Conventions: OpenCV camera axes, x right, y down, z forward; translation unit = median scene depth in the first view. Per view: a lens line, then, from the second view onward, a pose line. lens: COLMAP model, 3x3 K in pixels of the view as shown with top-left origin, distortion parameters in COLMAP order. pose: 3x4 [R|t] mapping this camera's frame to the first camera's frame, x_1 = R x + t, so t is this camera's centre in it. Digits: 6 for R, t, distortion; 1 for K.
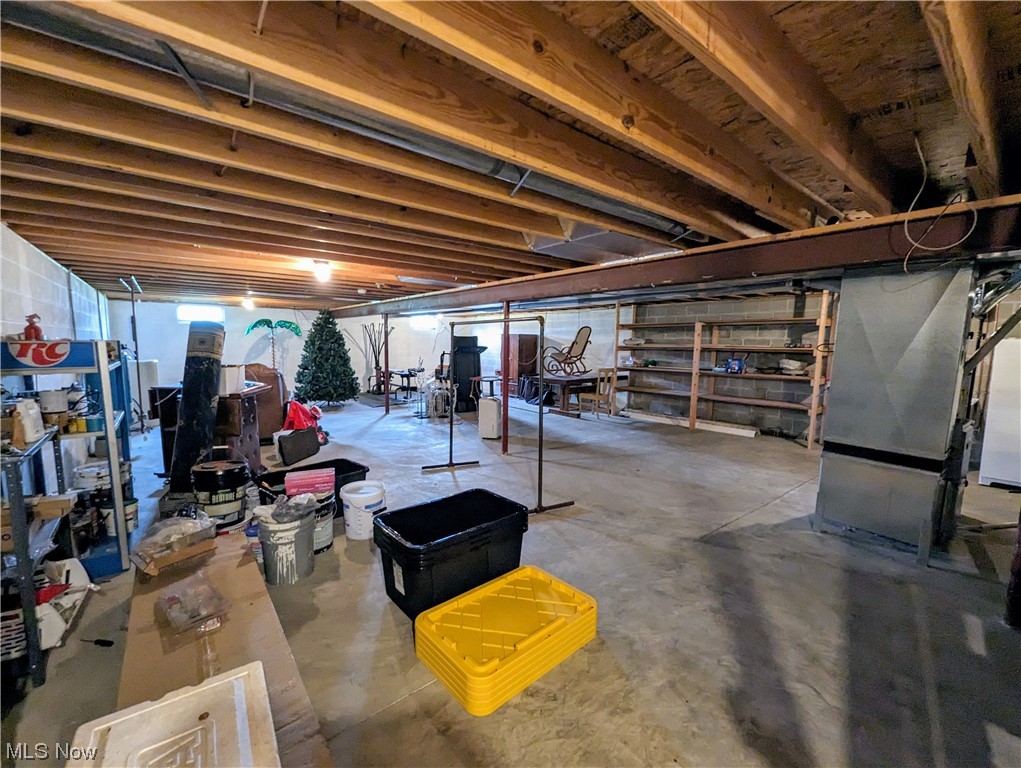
lens RADIAL K [[406.3, 0, 510.5], [0, 406.3, 384.0], [0, 0, 1]] dist [0.001261, 0.000099]
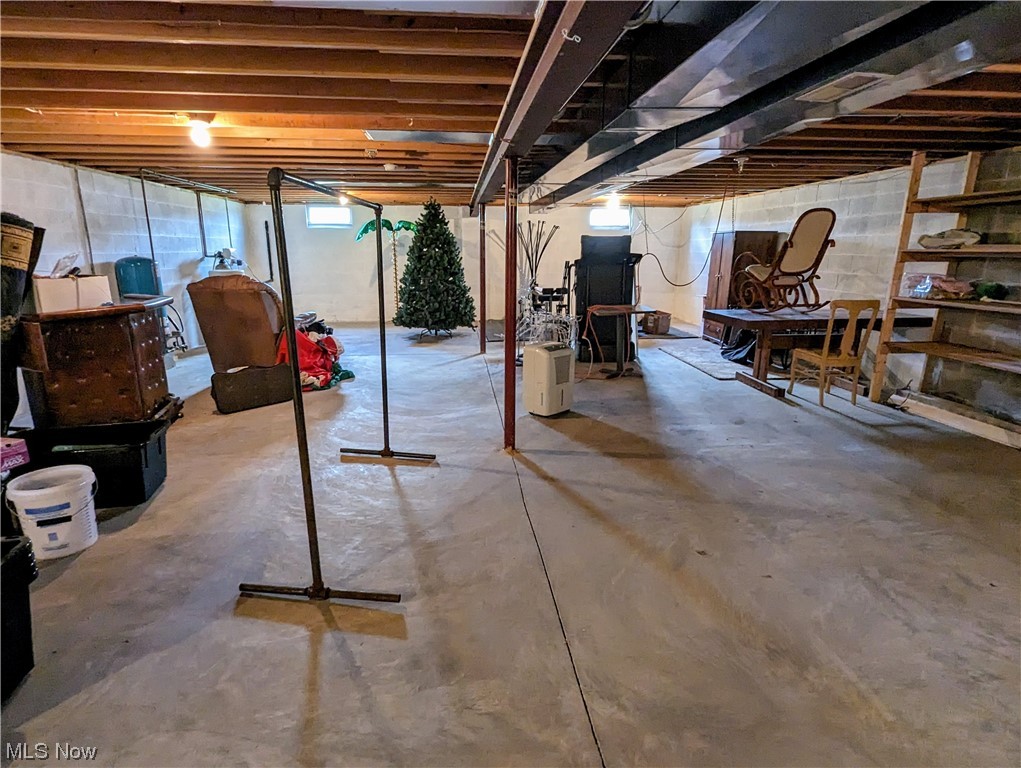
lens RADIAL K [[544.4, 0, 510.5], [0, 544.4, 384.0], [0, 0, 1]] dist [0.003504, 0.000955]
pose [[0.841618, 0.122892, -0.525906, 0.235282], [-0.050029, 0.987320, 0.150651, -0.017547], [0.537751, -0.100480, 0.837095, 0.249843]]
